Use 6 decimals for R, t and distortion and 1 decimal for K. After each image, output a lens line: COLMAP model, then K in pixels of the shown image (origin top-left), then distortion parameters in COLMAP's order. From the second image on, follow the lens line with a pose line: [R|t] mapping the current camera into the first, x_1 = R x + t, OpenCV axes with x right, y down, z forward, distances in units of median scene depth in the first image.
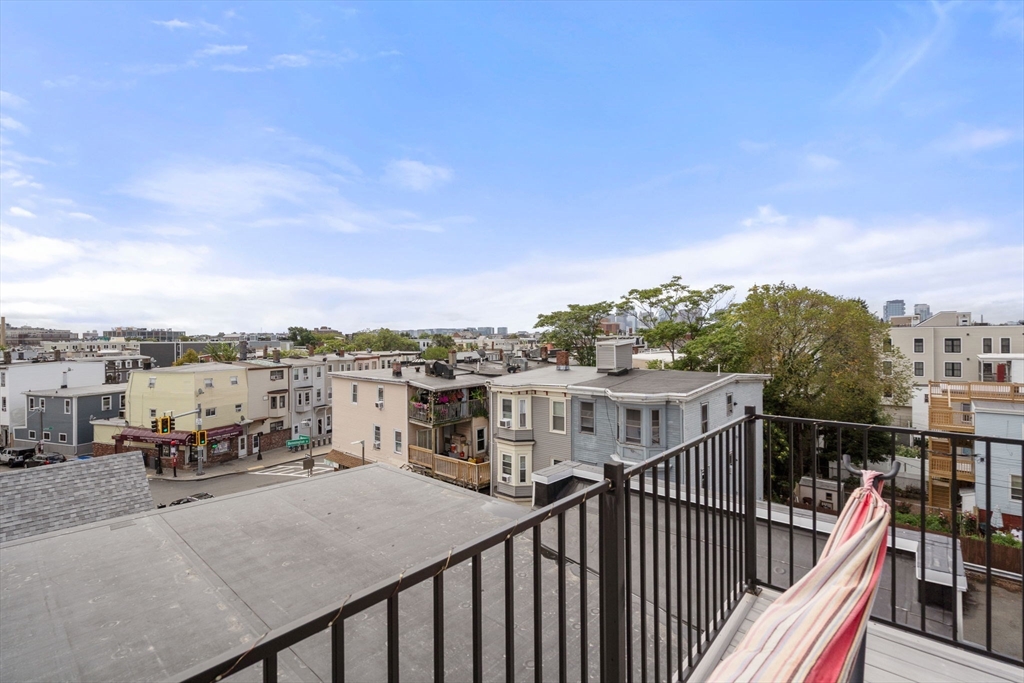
lens RADIAL K [[473.1, 0, 512.0], [0, 473.1, 341.5], [0, 0, 1]] dist [0.000365, 0.000126]
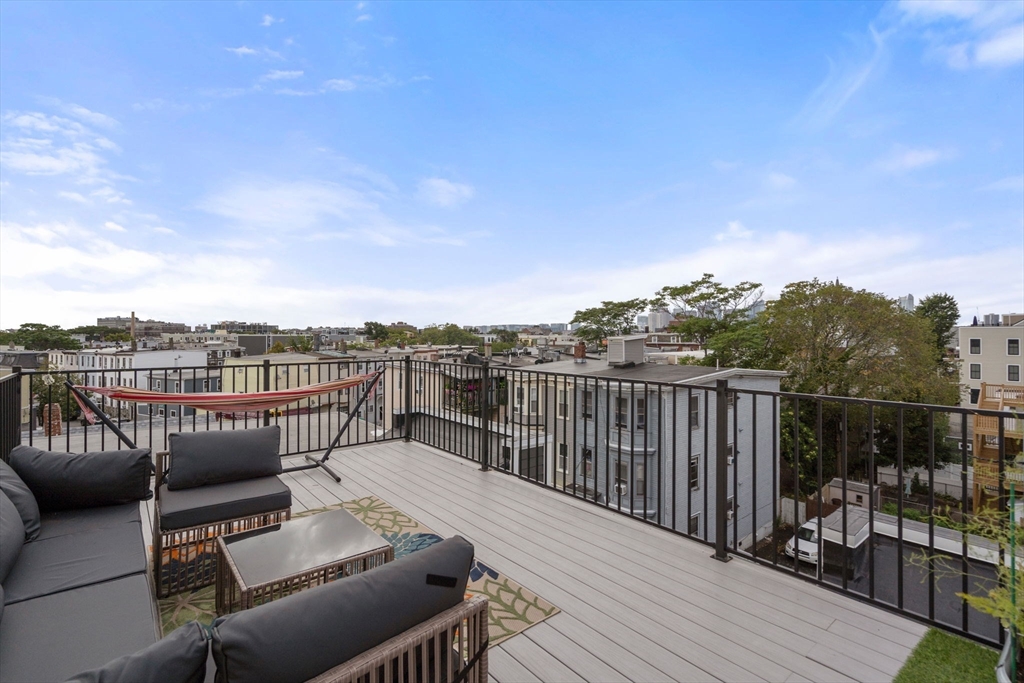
lens RADIAL K [[480.3, 0, 511.1], [0, 480.3, 335.2], [0, 0, 1]] dist [0.001452, 0.000622]
pose [[0.987869, 0.010545, -0.154930, 0.092187], [-0.011448, 0.999922, -0.004939, 0.003411], [0.154865, 0.006653, 0.987913, -0.075701]]
